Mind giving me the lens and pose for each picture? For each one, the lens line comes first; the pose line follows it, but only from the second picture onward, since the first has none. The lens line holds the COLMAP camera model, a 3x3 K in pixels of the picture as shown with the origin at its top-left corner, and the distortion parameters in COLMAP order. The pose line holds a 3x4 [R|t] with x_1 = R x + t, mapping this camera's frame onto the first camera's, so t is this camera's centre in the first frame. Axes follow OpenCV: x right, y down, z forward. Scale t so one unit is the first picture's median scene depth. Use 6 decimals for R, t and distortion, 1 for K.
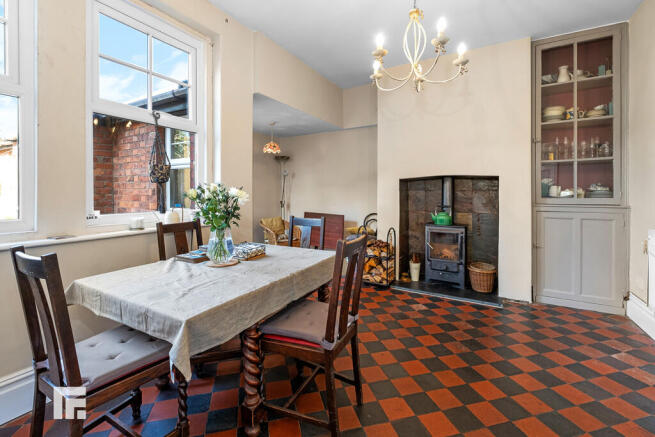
lens RADIAL K [[291.4, 0, 330.0], [0, 291.4, 192.0], [0, 0, 1]] dist [0.015664, 0.000389]
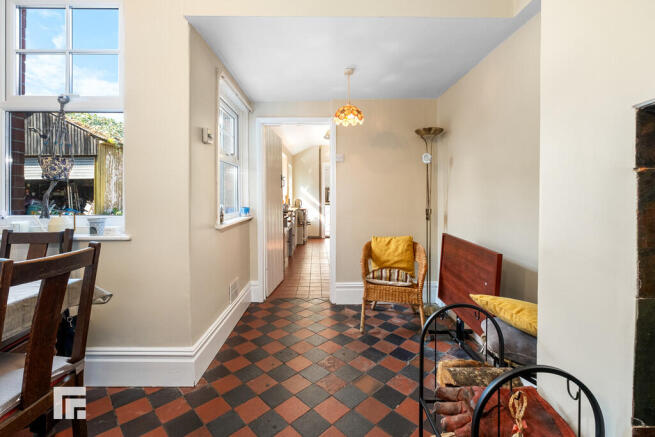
lens RADIAL K [[290.6, 0, 325.0], [0, 290.6, 200.5], [0, 0, 1]] dist [-0.000552, 0.000051]
pose [[0.495836, 0.007673, -0.868383, 0.310640], [0.001442, 0.999952, 0.009659, 0.010852], [0.868415, -0.006041, 0.495801, 0.767501]]
